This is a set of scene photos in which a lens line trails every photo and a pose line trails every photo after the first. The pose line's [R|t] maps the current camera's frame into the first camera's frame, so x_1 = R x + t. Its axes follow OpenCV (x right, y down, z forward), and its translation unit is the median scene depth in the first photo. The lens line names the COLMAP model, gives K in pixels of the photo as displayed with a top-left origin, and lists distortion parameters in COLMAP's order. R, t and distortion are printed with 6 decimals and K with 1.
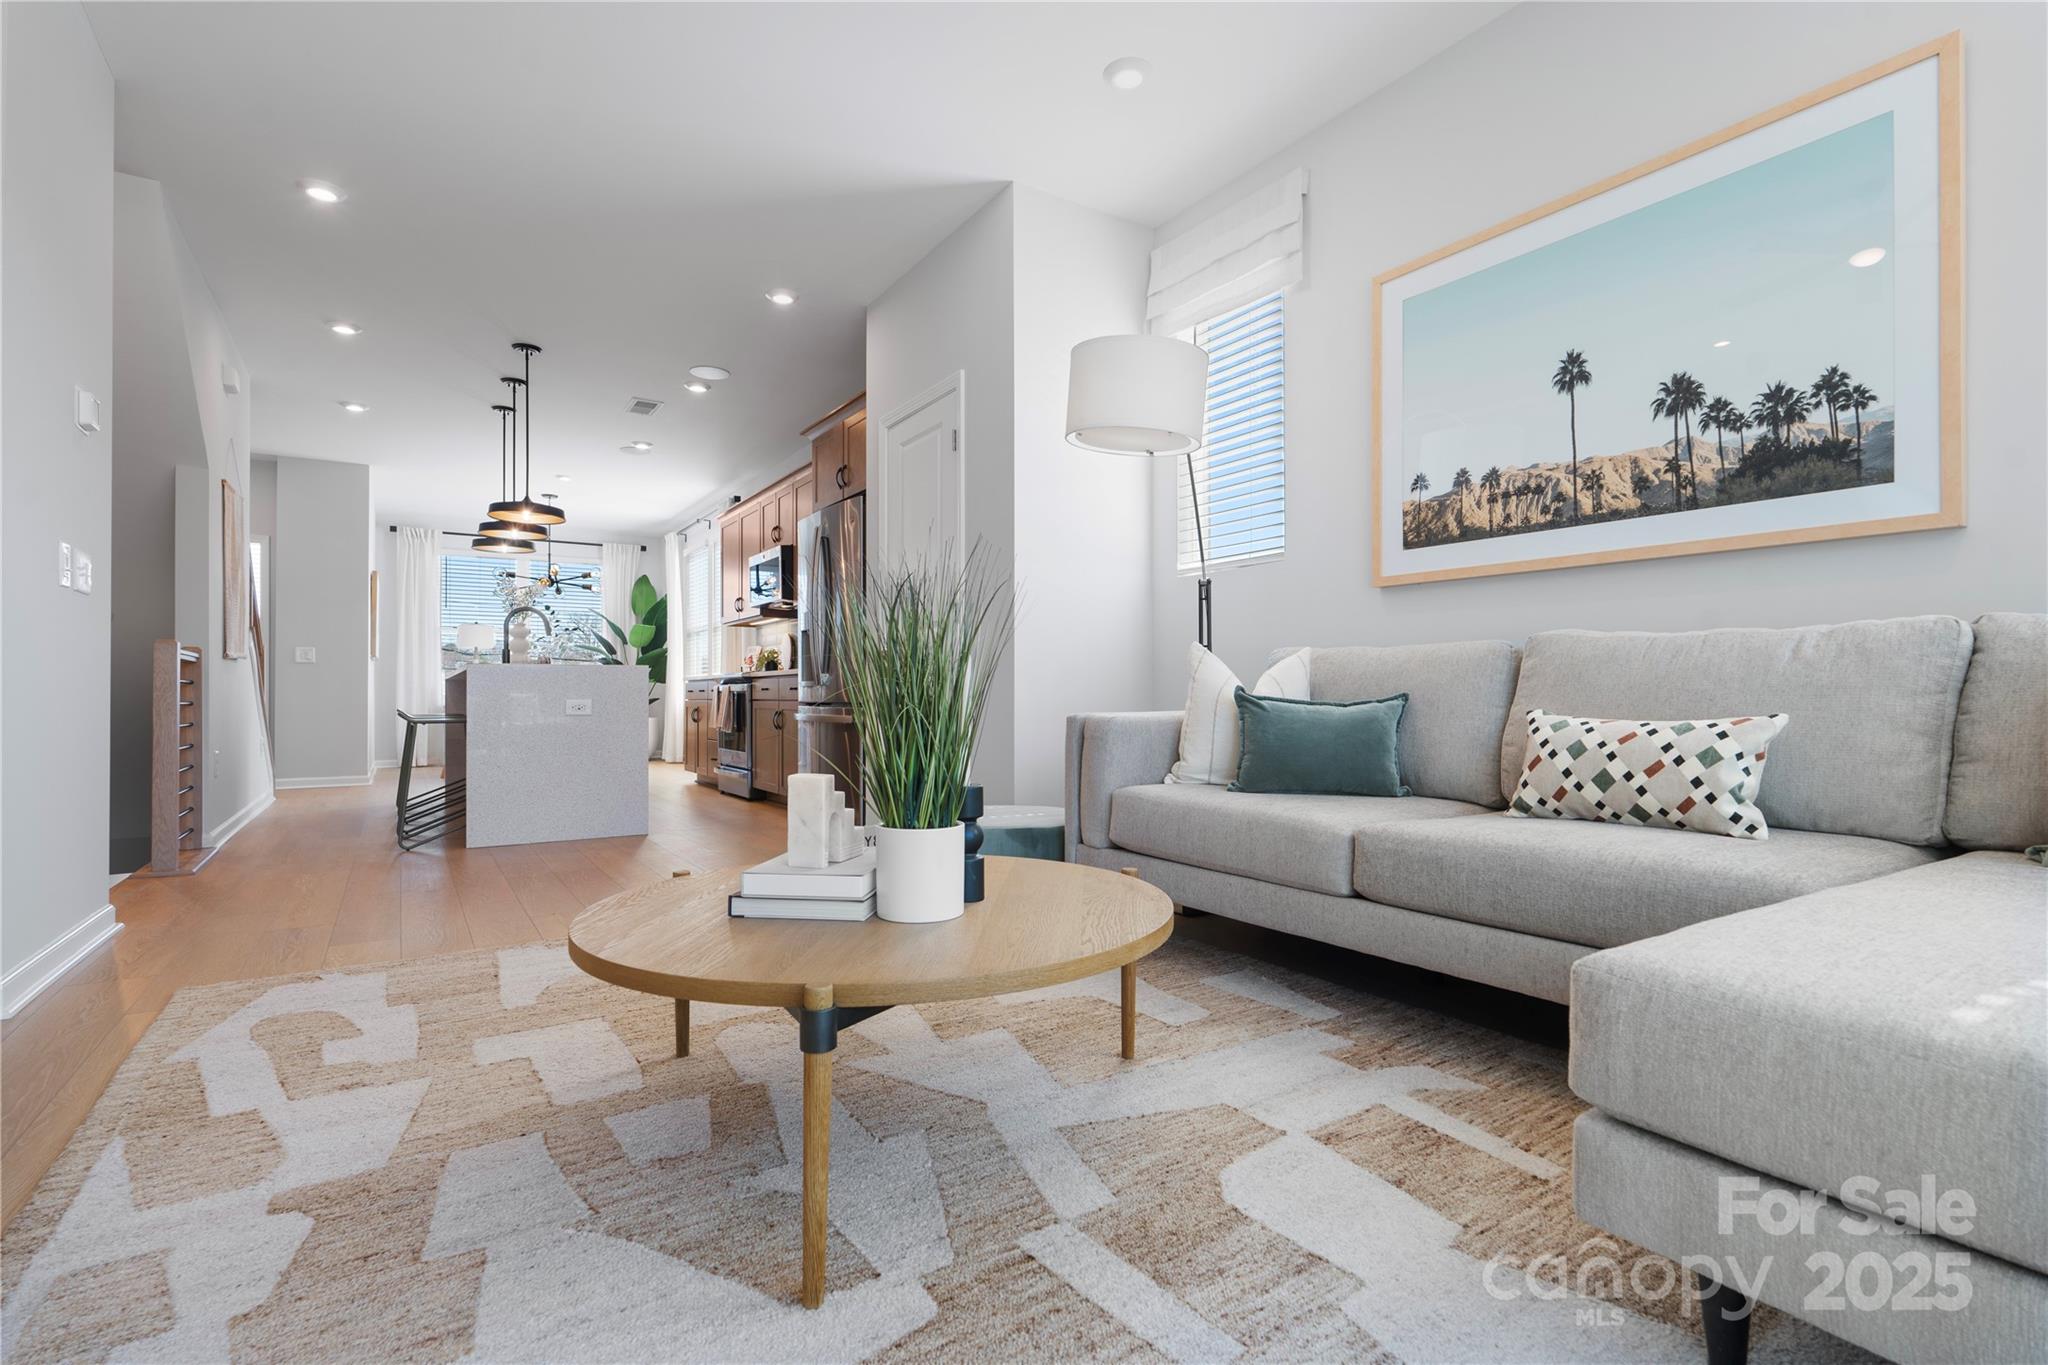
lens RADIAL K [[966.2, 0, 1038.5], [0, 966.2, 690.7], [0, 0, 1]] dist [-0.010695, 0.000404]
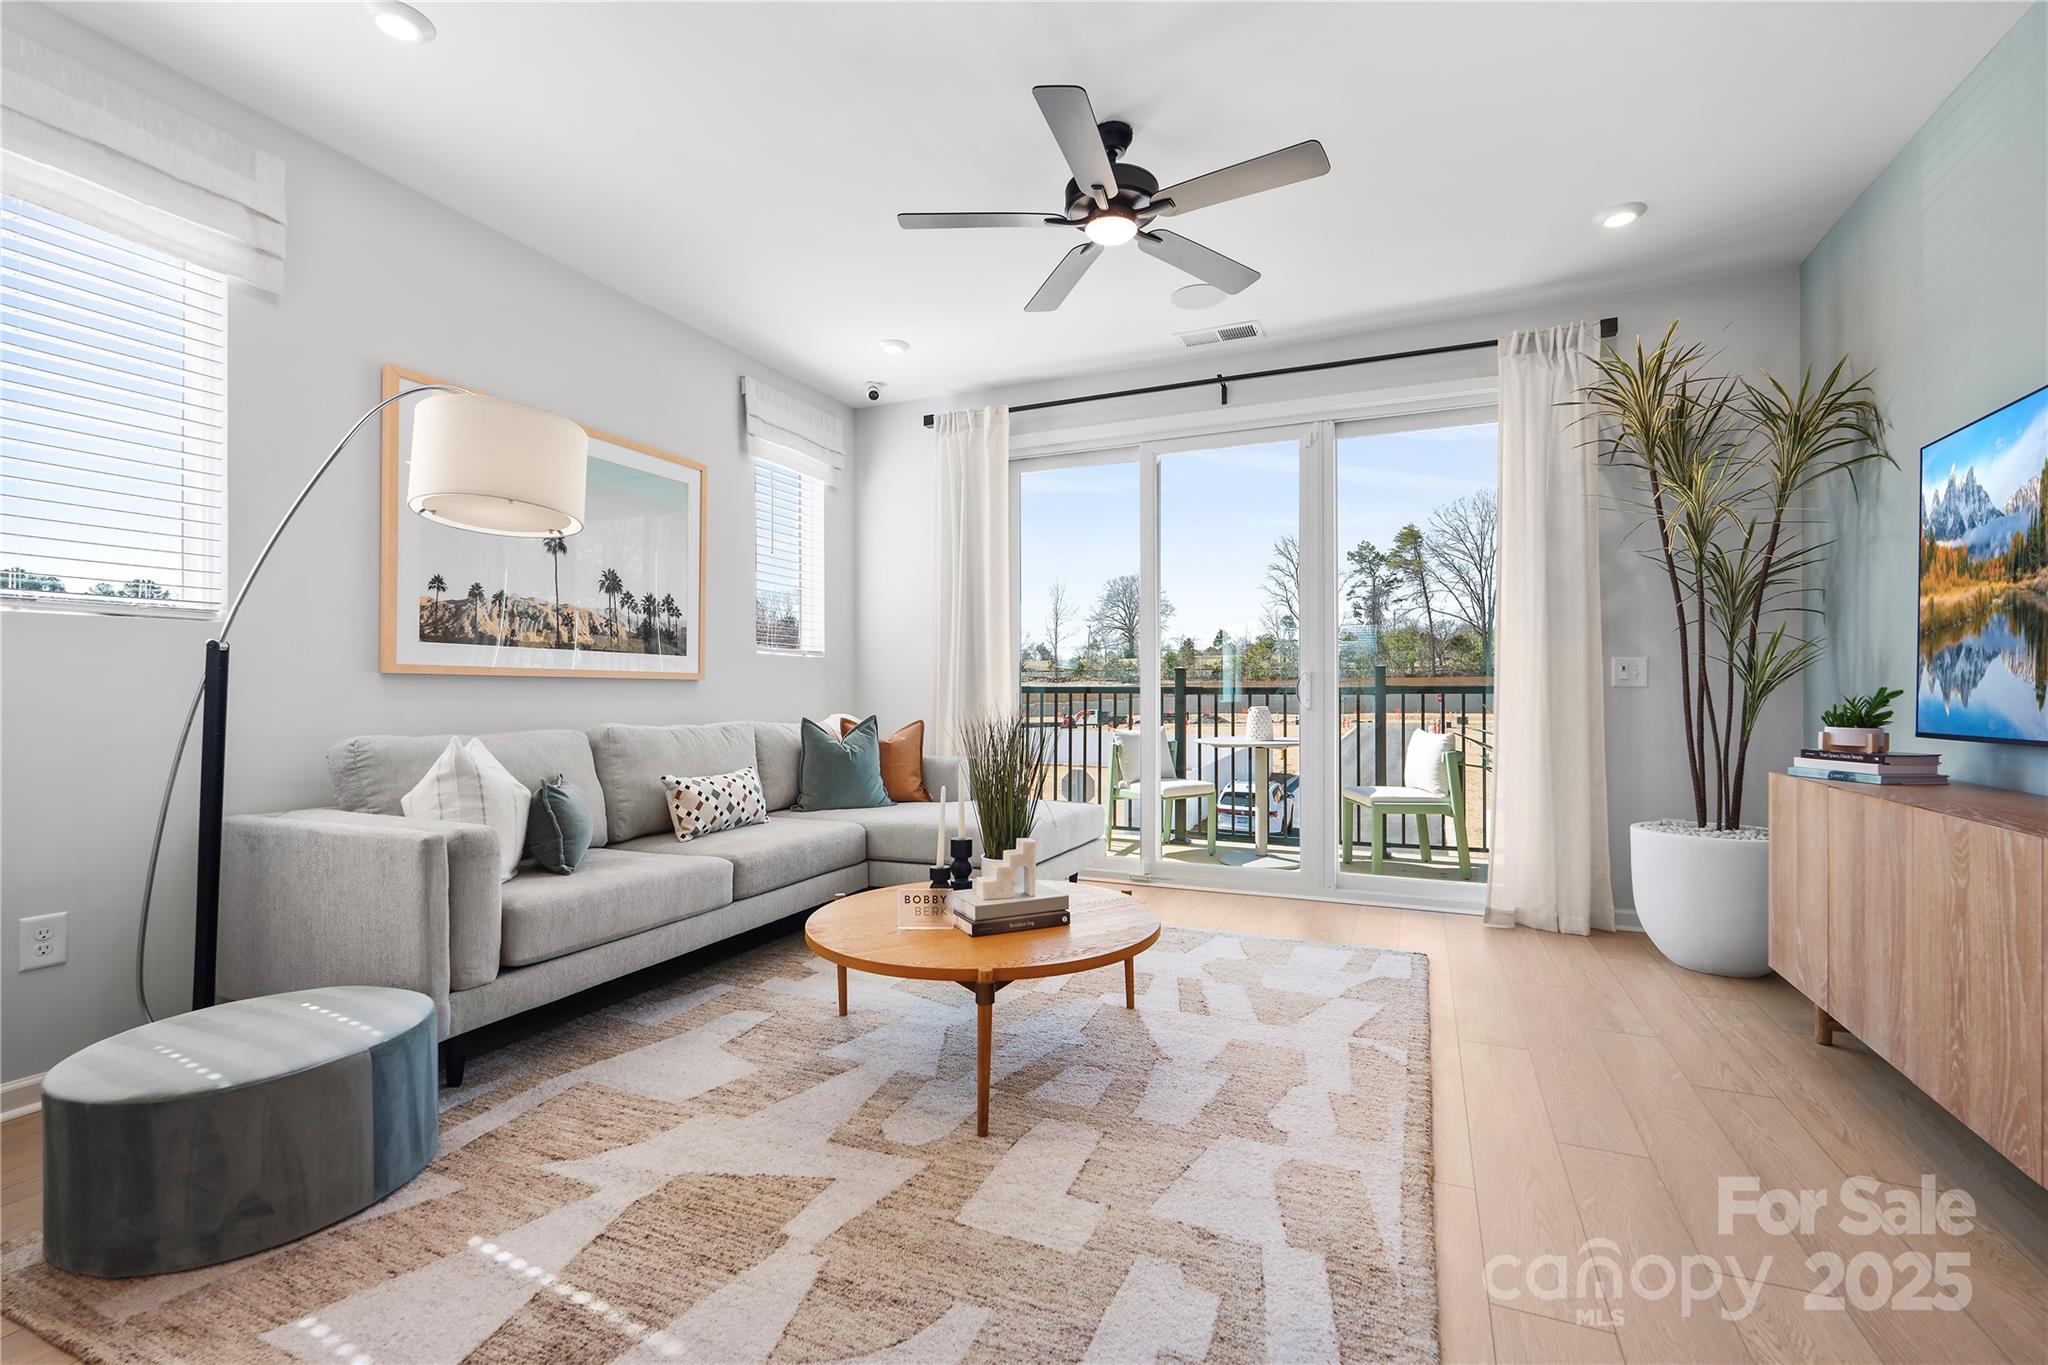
lens RADIAL K [[898.0, 0, 1022.7], [0, 898.0, 681.2], [0, 0, 1]] dist [-0.000241, 0.000594]
pose [[-0.536366, 0.013352, 0.843880, -1.035870], [-0.001015, 0.999864, -0.016465, -0.109149], [-0.843985, -0.009688, -0.536279, 1.228365]]
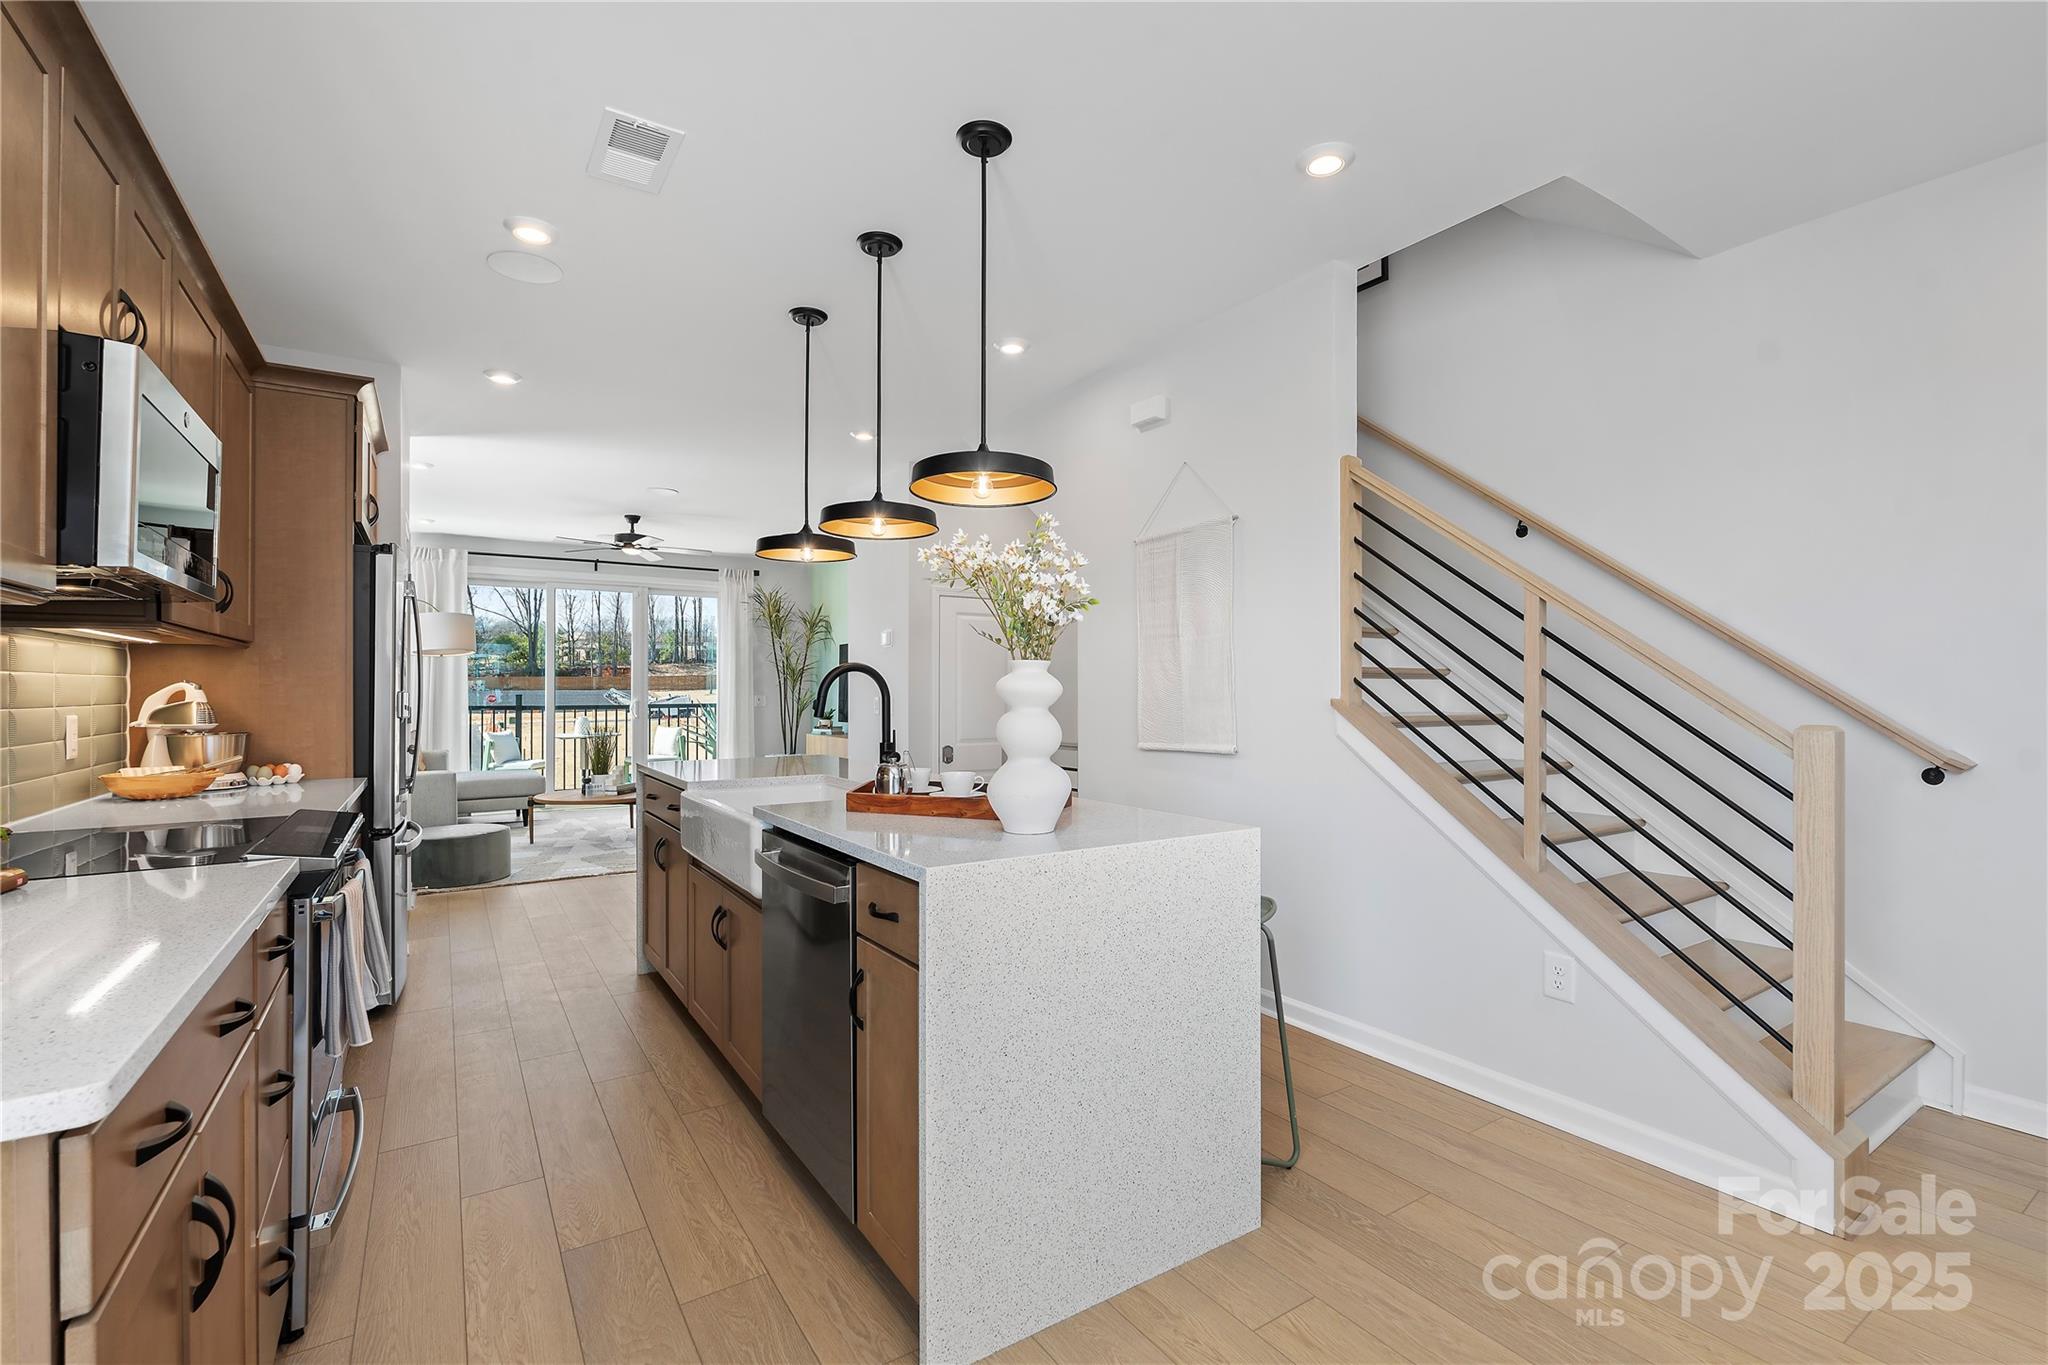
lens RADIAL K [[898.0, 0, 1025.5], [0, 898.0, 678.5], [0, 0, 1]] dist [-0.000241, 0.000594]
pose [[-0.999966, 0.004010, 0.007230, -1.299199], [0.003917, 0.999911, -0.012791, -0.153707], [-0.007280, -0.012763, -0.999892, 2.476012]]
